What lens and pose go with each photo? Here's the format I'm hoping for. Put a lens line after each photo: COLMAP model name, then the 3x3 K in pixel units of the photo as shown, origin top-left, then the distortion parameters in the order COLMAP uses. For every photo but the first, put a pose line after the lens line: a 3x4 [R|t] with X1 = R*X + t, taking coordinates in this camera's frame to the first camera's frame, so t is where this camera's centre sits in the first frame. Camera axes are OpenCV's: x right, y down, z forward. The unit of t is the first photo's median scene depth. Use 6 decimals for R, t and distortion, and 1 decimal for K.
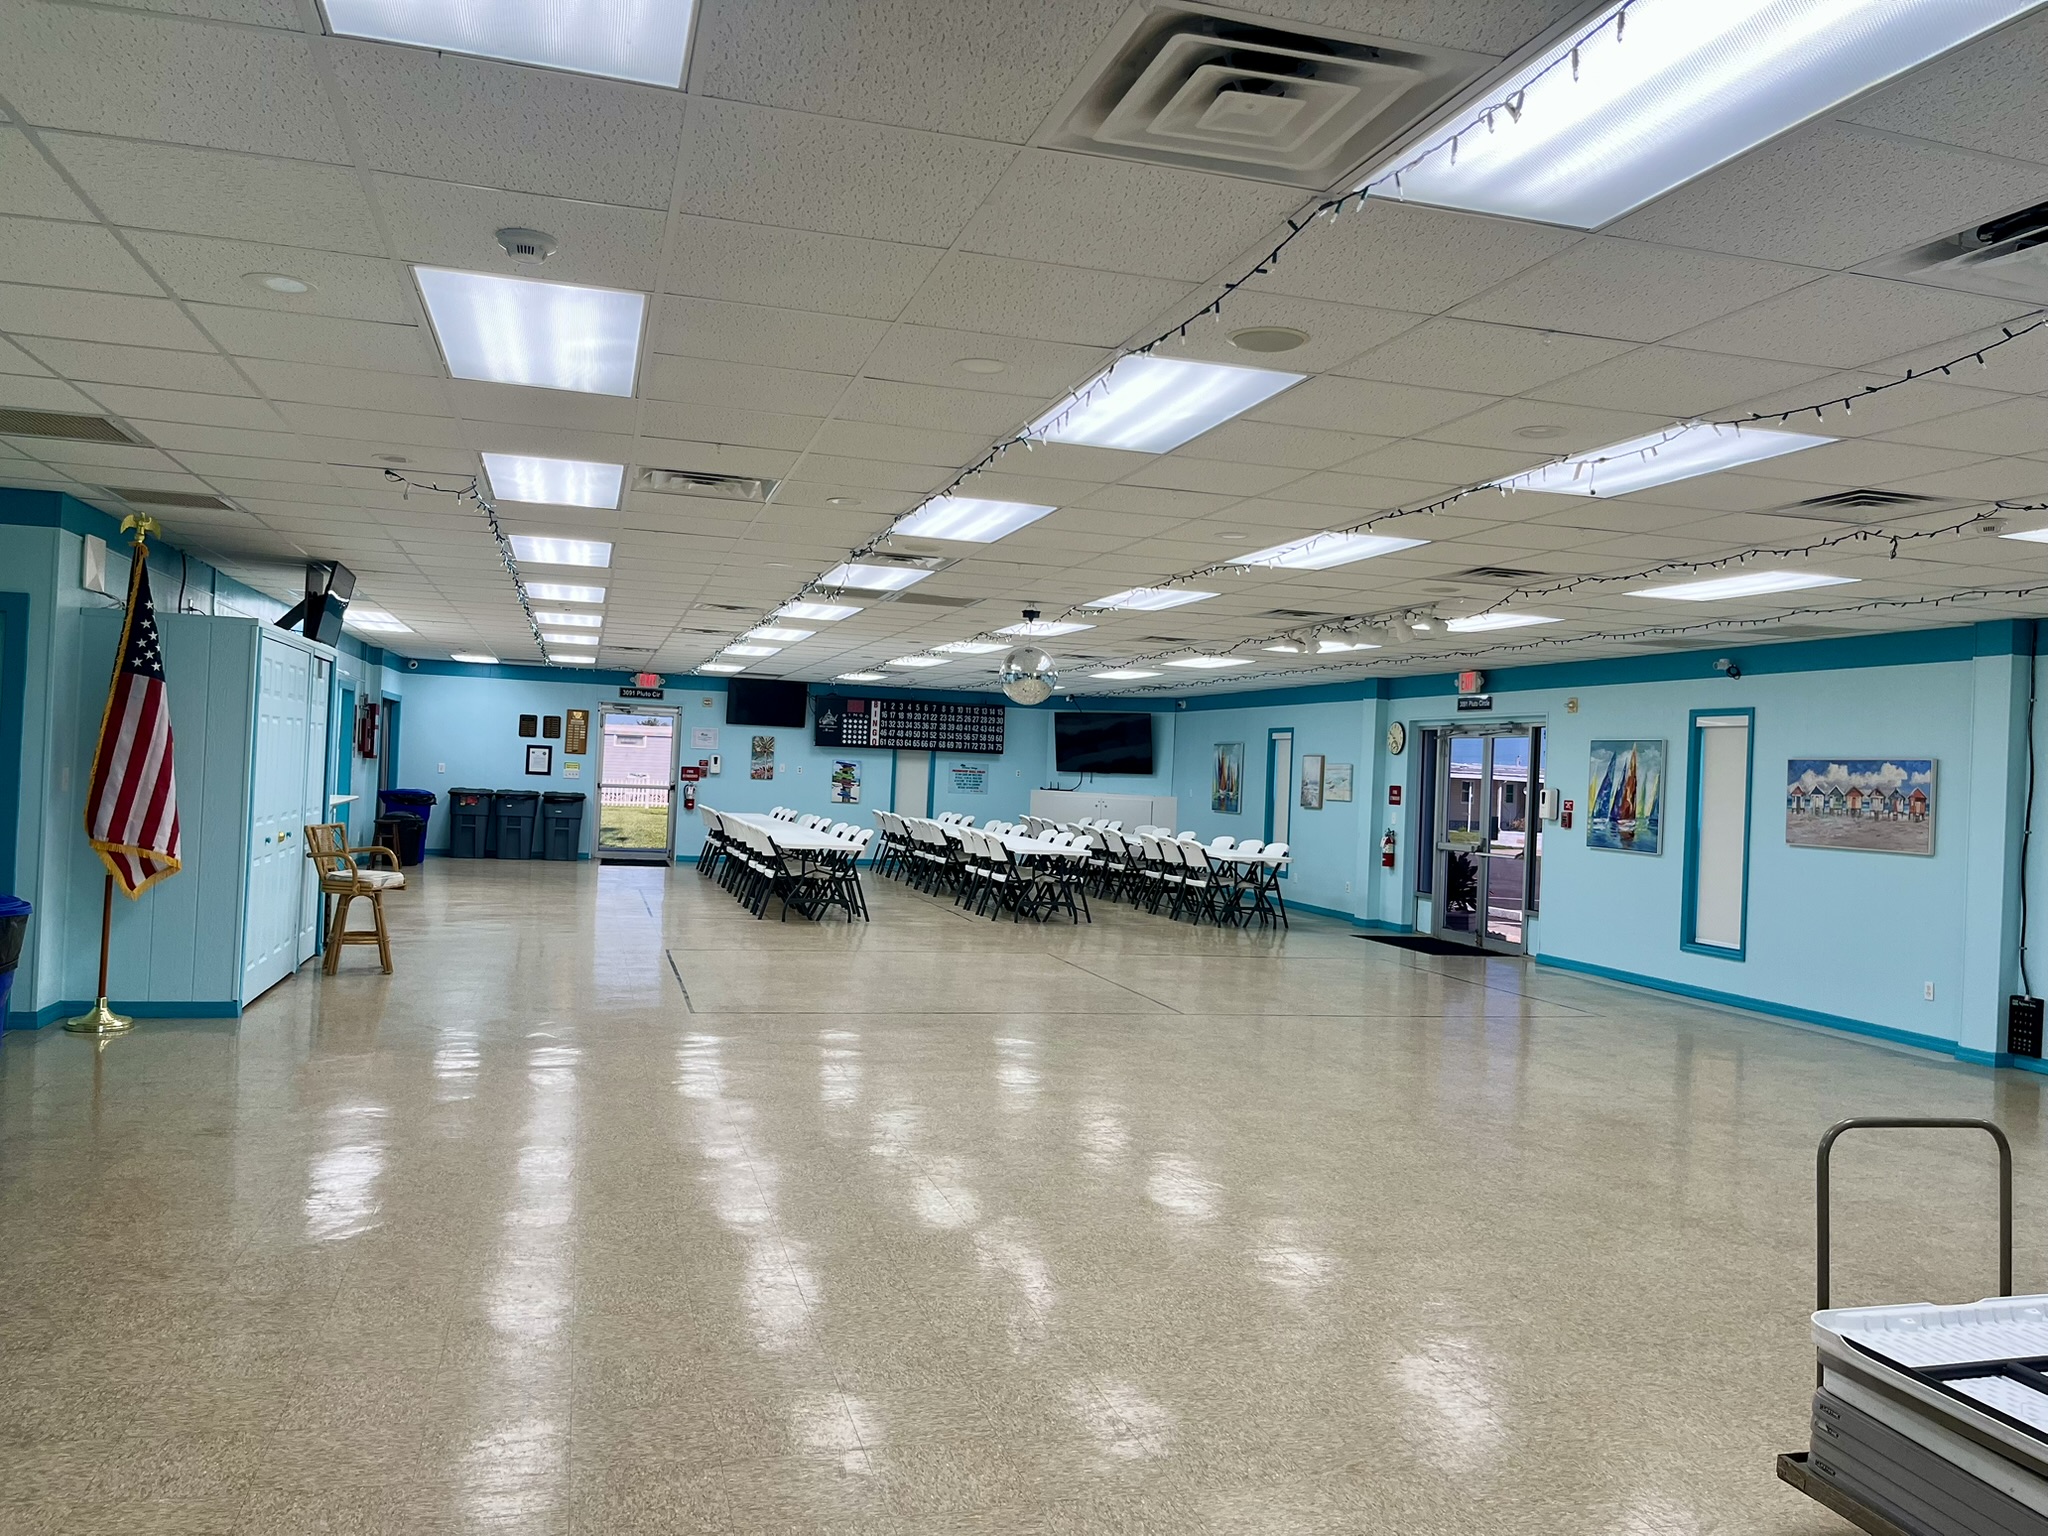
lens RADIAL K [[1515.8, 0, 1018.5], [0, 1515.8, 764.2], [0, 0, 1]] dist [0.027235, -0.059113]
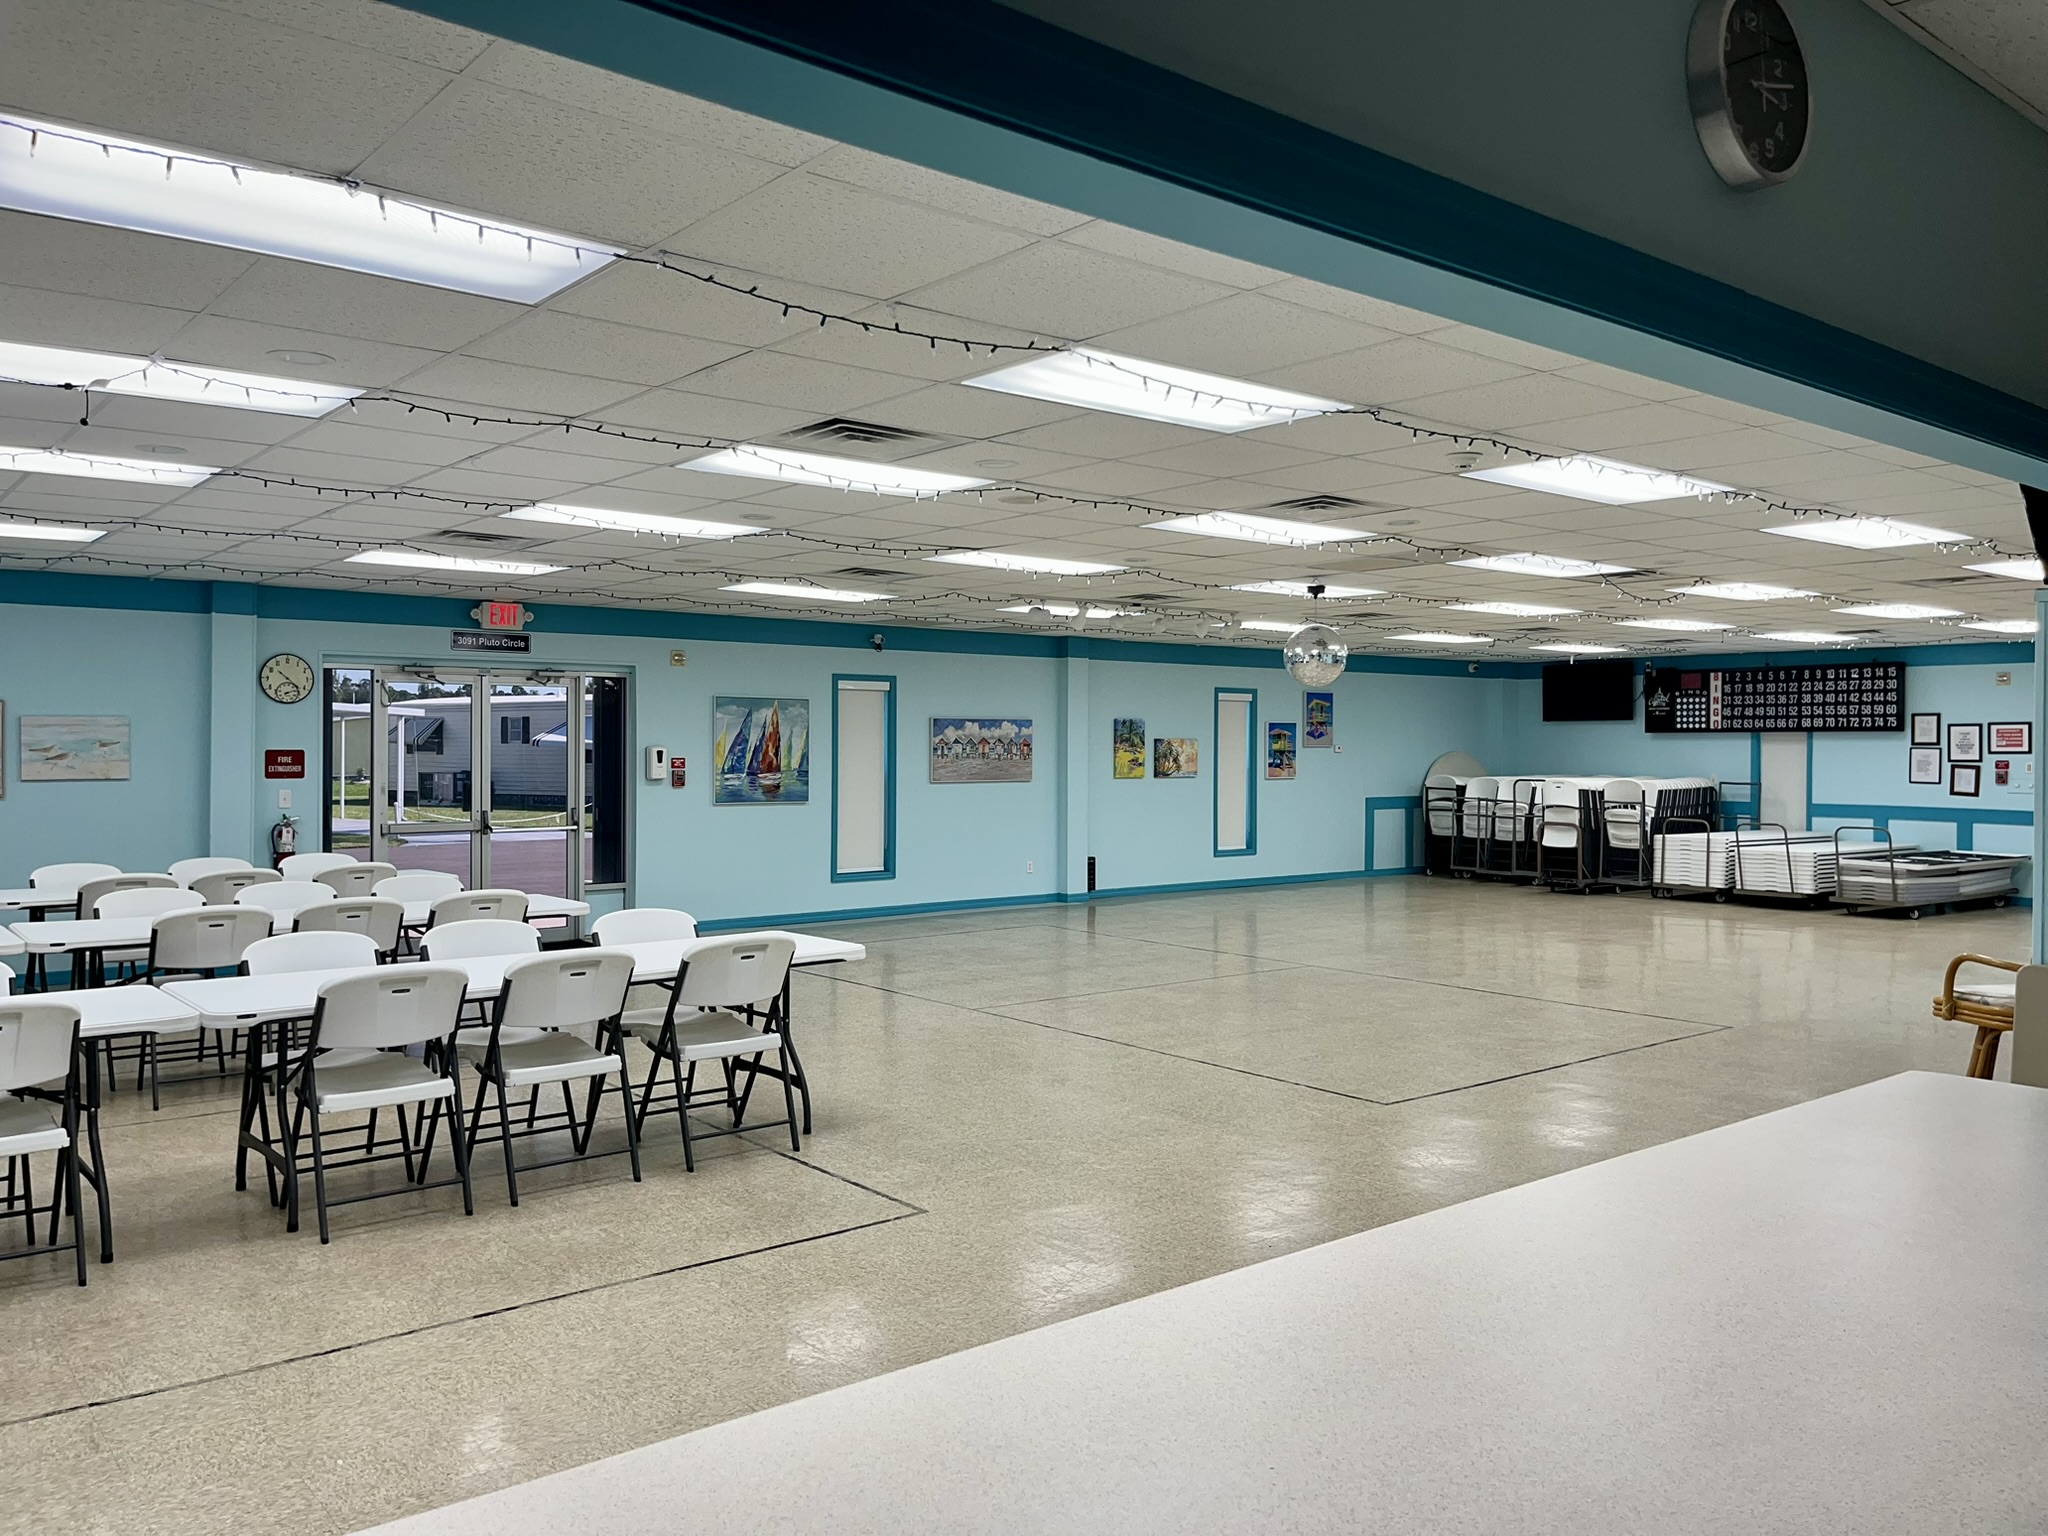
lens RADIAL K [[1515.8, 0, 1029.9], [0, 1515.8, 749.1], [0, 0, 1]] dist [0.027235, -0.059113]
pose [[-0.393587, -0.049564, 0.917950, -0.613474], [-0.026053, 0.998746, 0.042756, -0.028856], [-0.918918, -0.007087, -0.394384, 1.201874]]
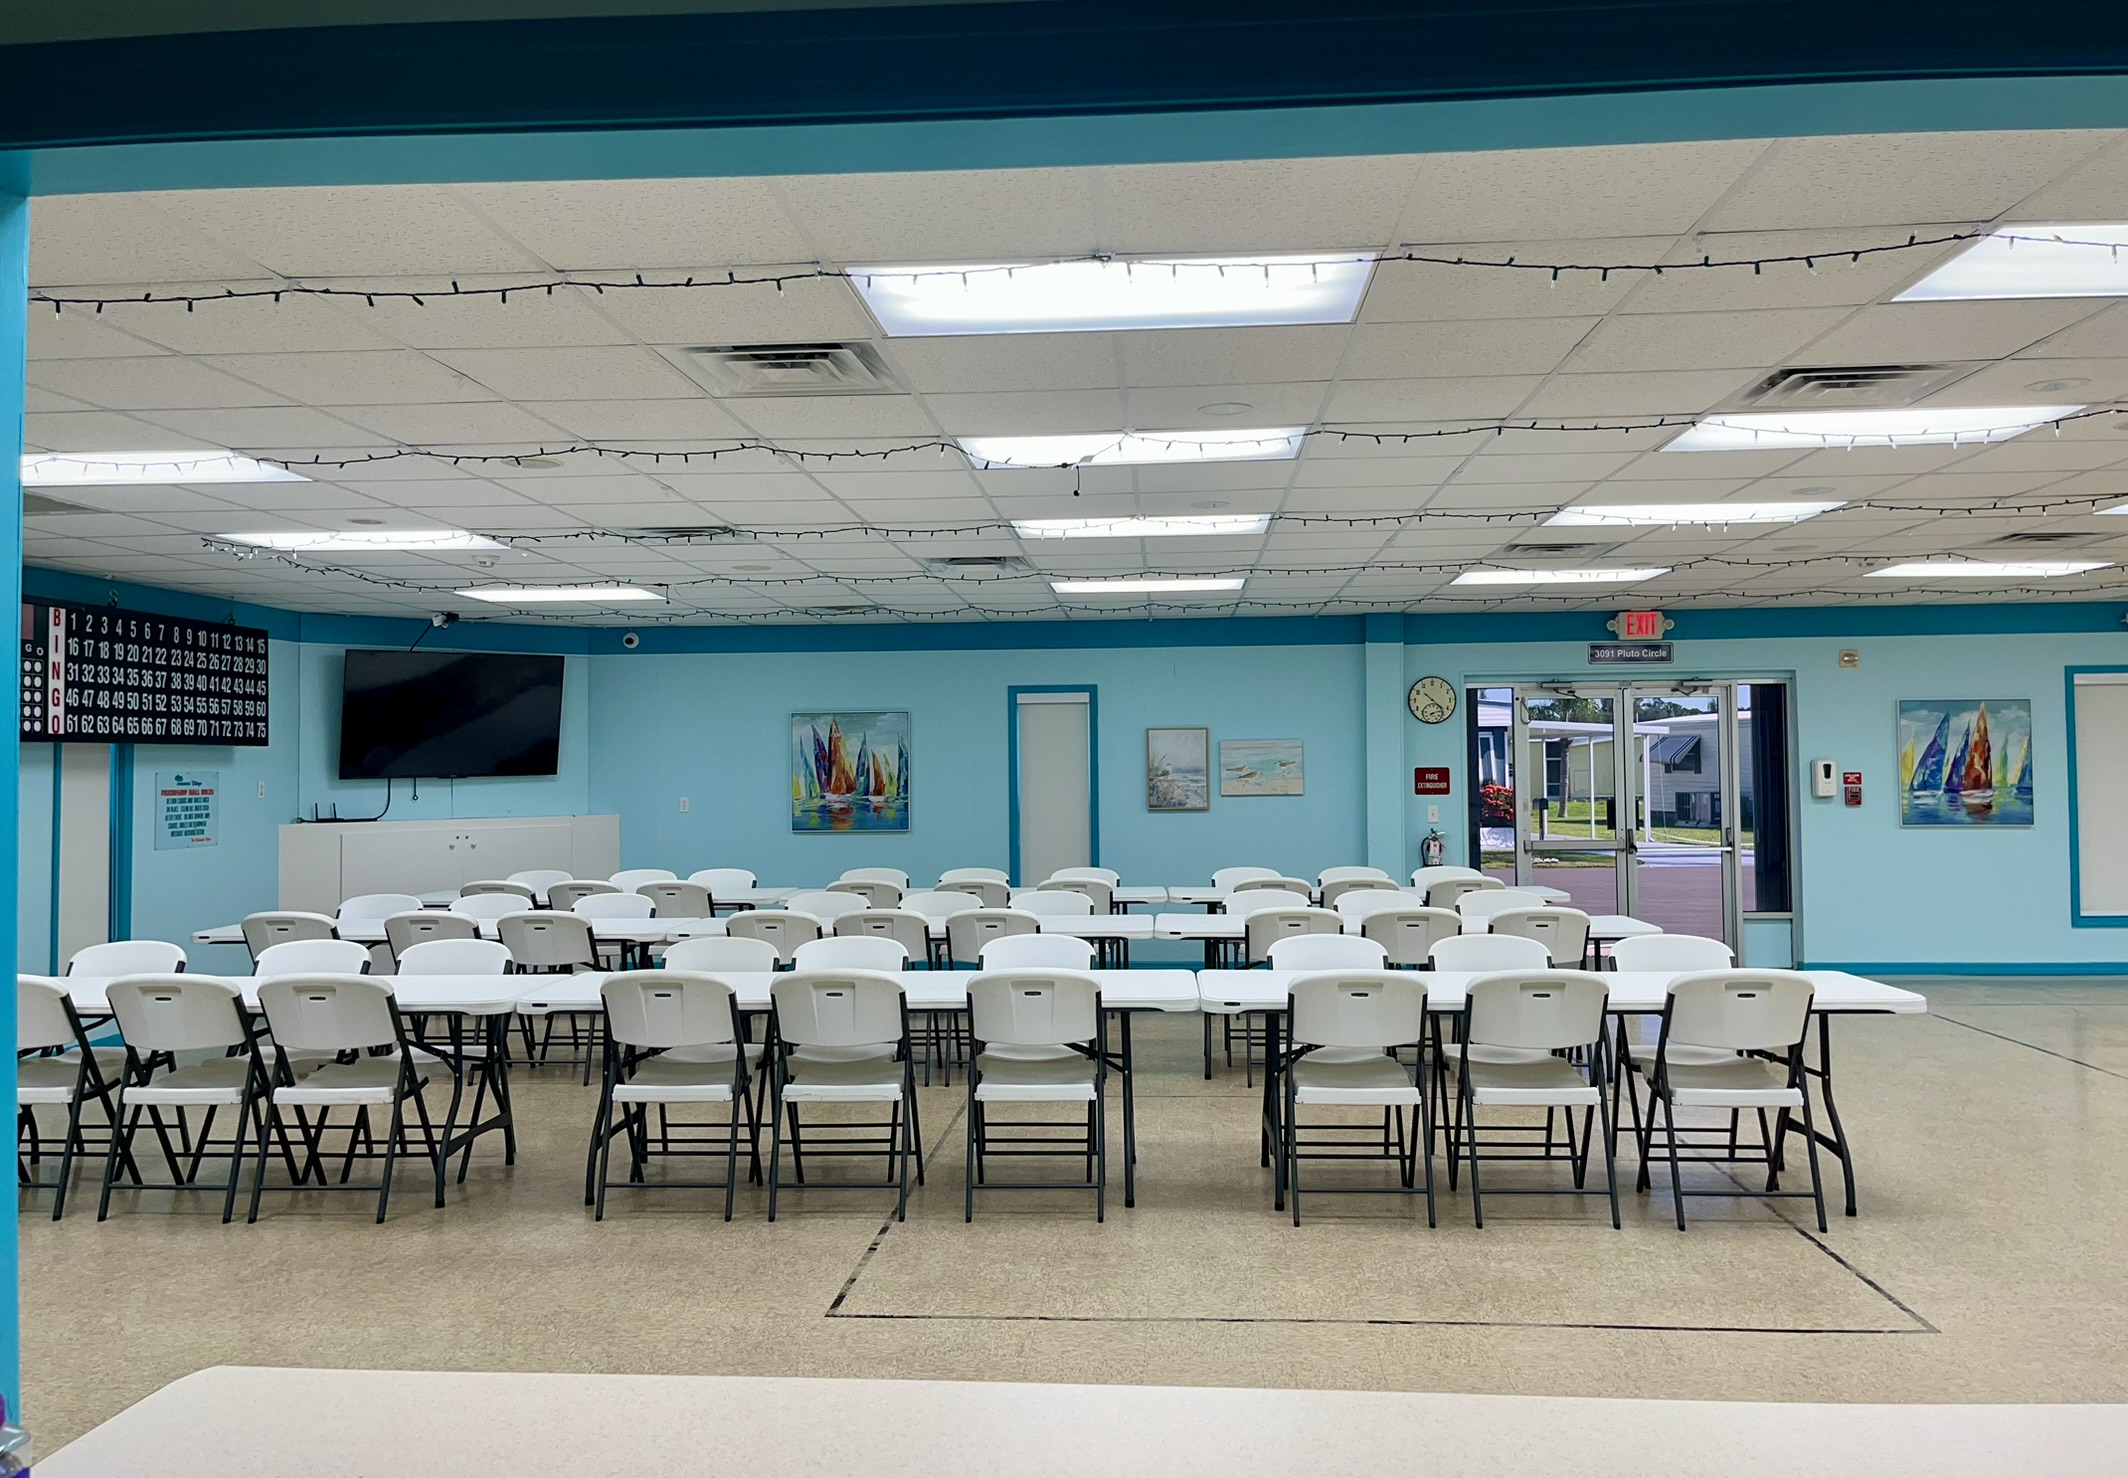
lens RADIAL K [[1569.4, 0, 1056.0], [0, 1569.4, 717.3], [0, 0, 1]] dist [0.023090, -0.027831]
pose [[0.348086, -0.018958, 0.937271, -0.614223], [0.021726, 0.999690, 0.012152, -0.027072], [-0.937211, 0.016133, 0.348390, 1.135397]]
